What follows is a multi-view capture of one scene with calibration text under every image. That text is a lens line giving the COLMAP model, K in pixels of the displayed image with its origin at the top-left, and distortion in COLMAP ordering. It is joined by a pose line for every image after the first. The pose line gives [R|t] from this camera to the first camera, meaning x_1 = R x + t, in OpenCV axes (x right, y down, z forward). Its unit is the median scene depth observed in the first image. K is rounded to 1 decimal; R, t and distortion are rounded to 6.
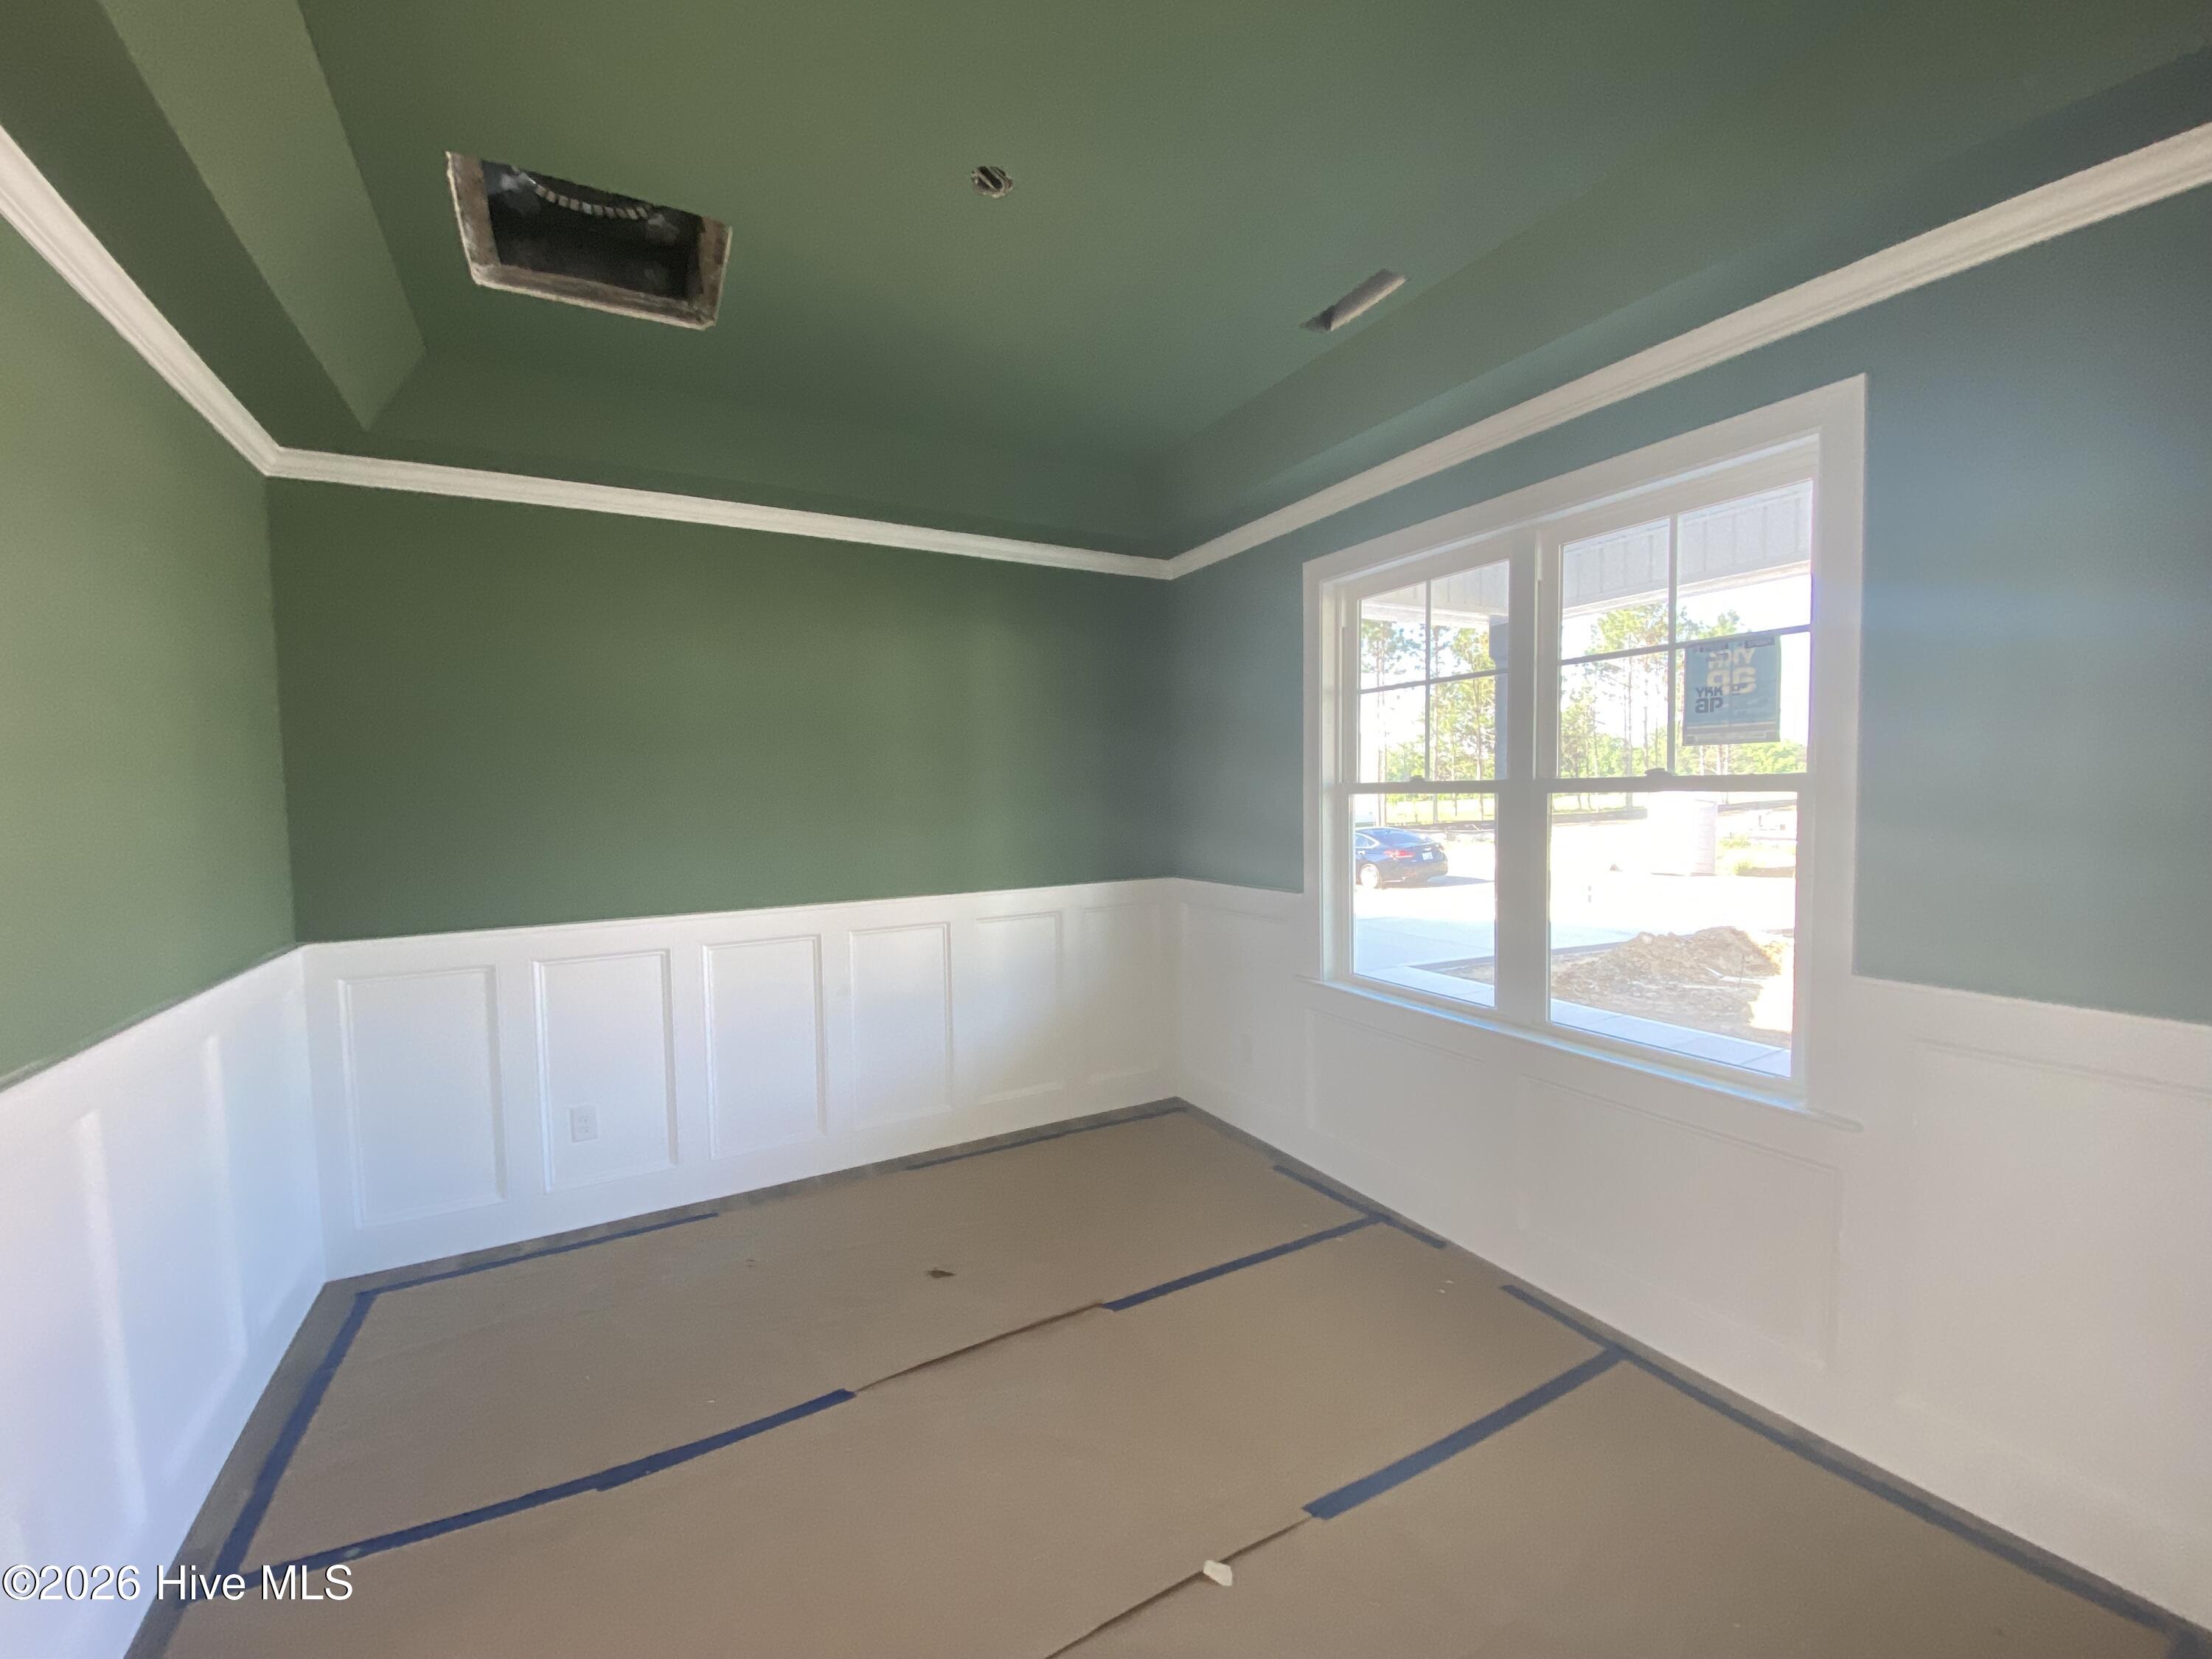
lens RADIAL K [[889.2, 0, 1103.5], [0, 889.2, 839.9], [0, 0, 1]] dist [0.028957, -0.022734]
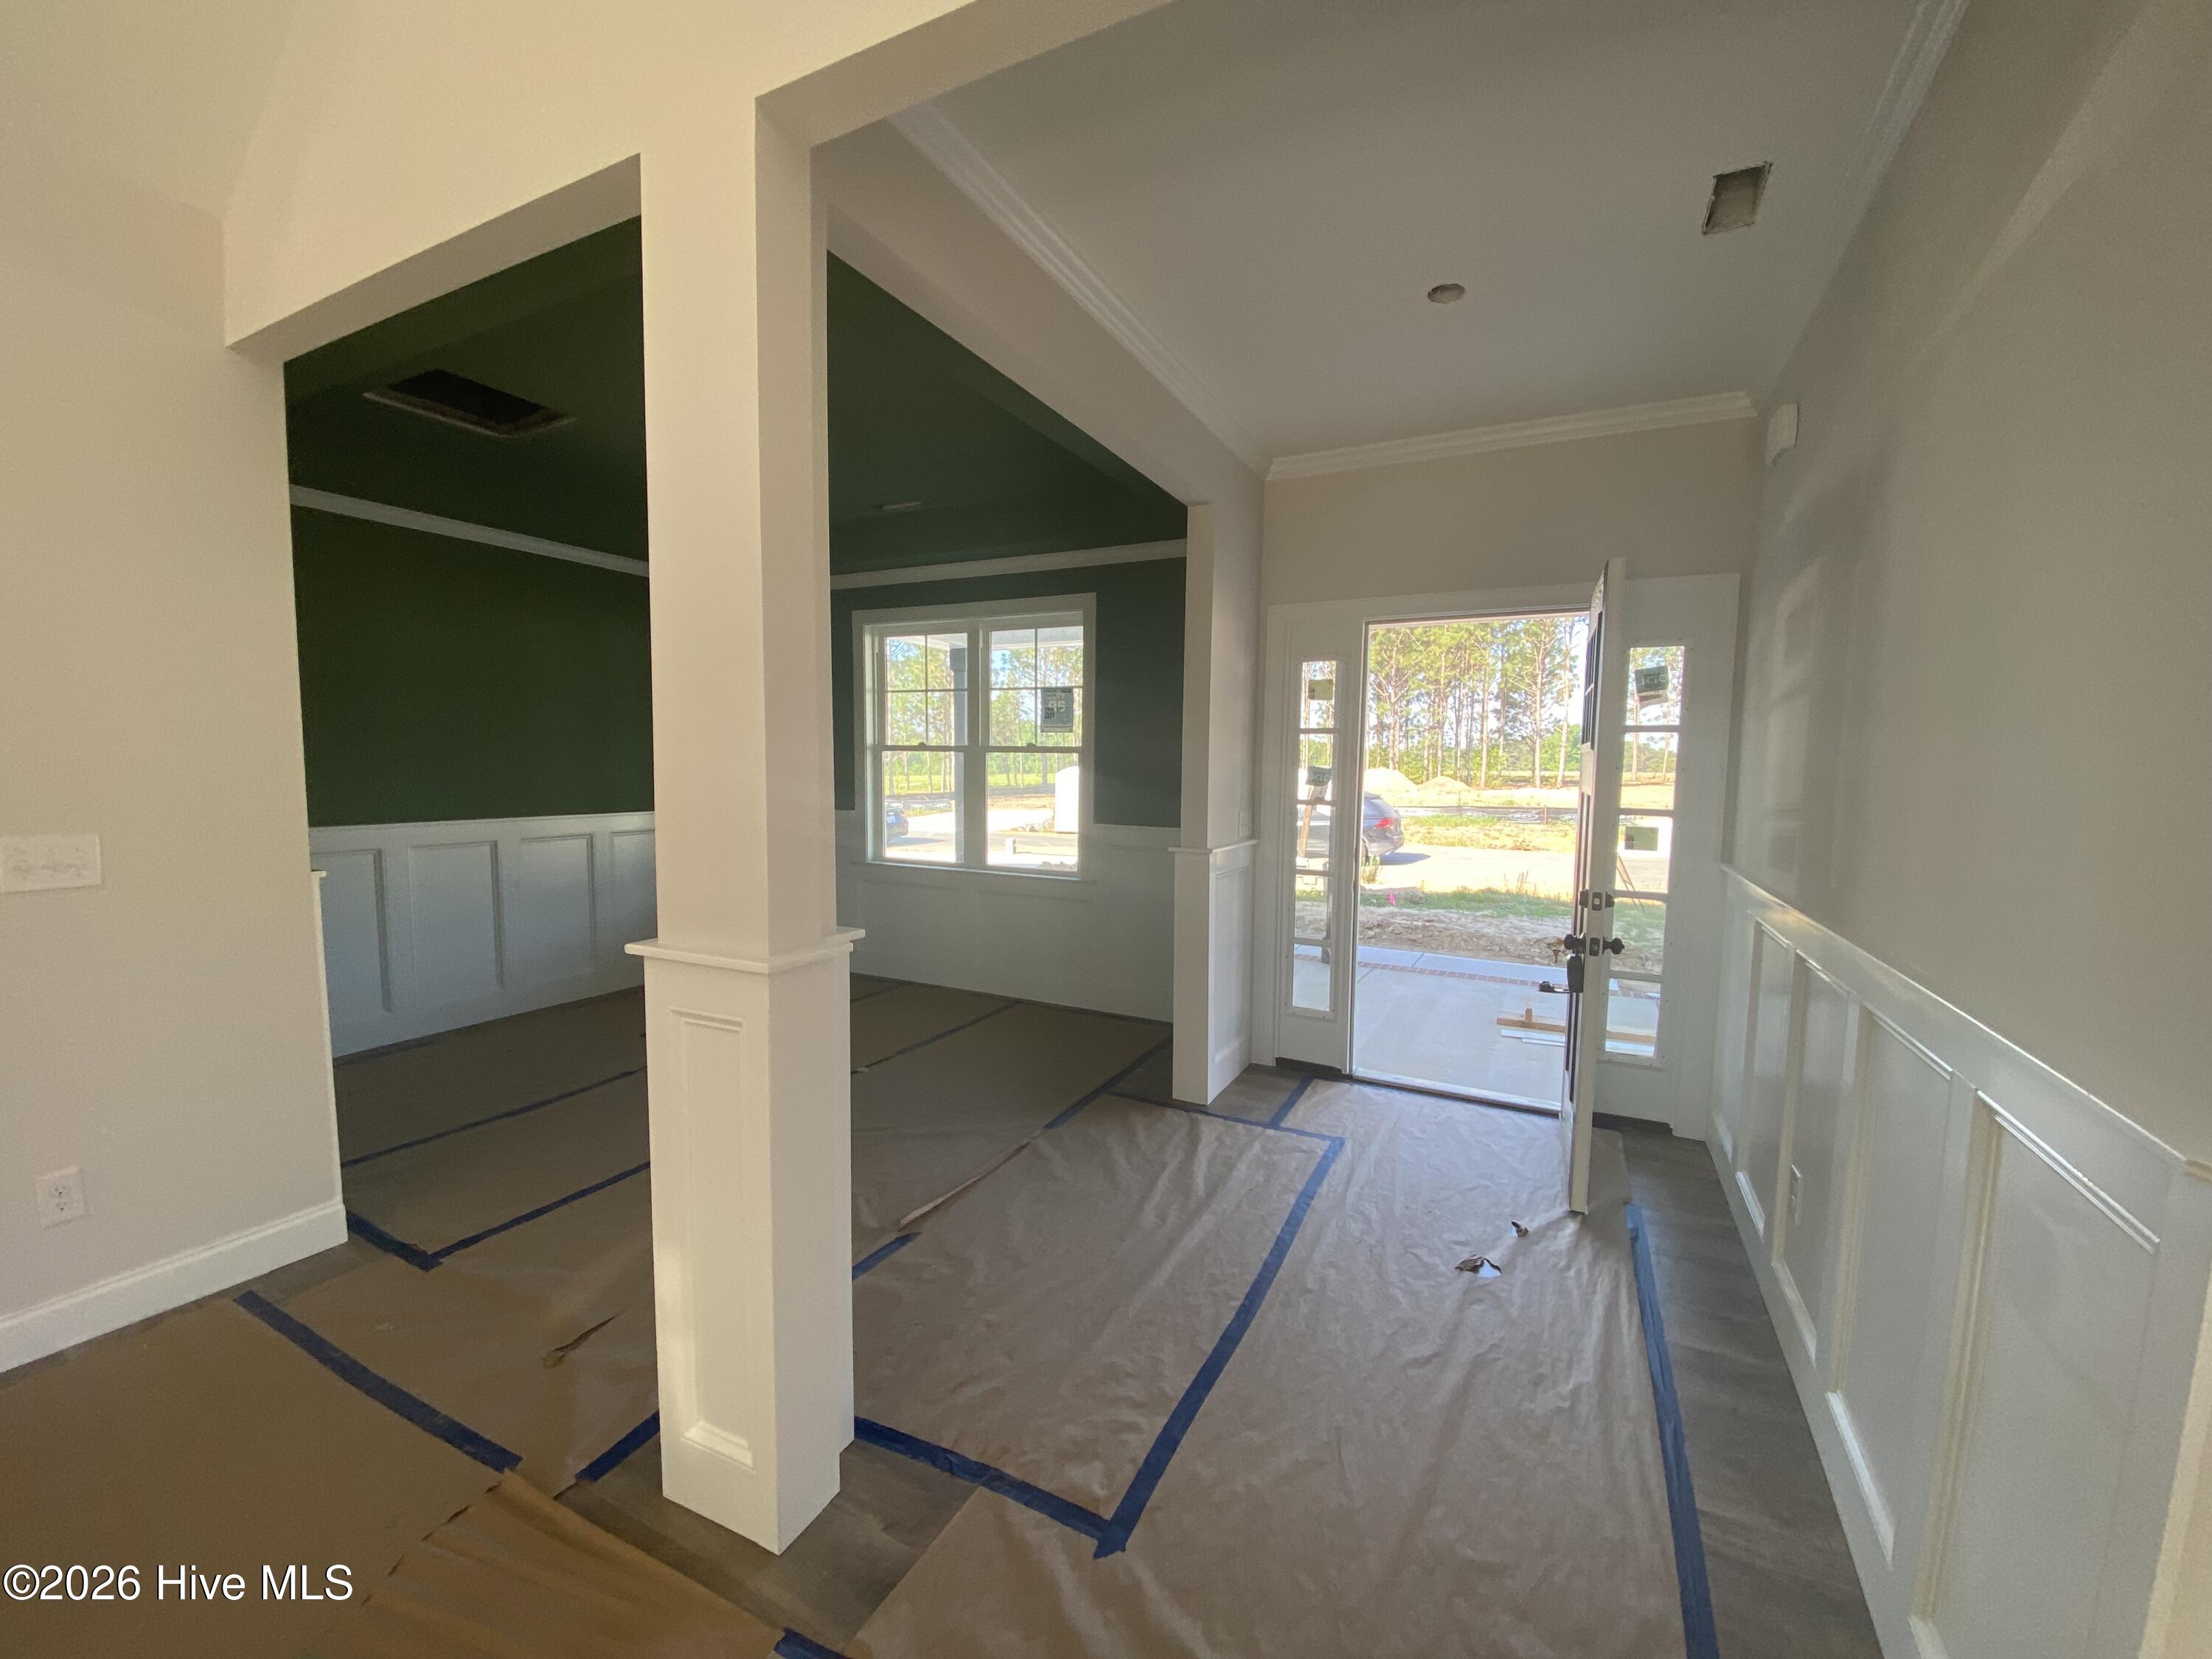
lens RADIAL K [[889.2, 0, 1103.5], [0, 889.2, 839.9], [0, 0, 1]] dist [0.028957, -0.022734]
pose [[0.828236, -0.017175, 0.560116, -0.345485], [0.000866, 0.999568, 0.029369, 0.070632], [-0.560379, -0.023840, 0.827893, -0.682678]]
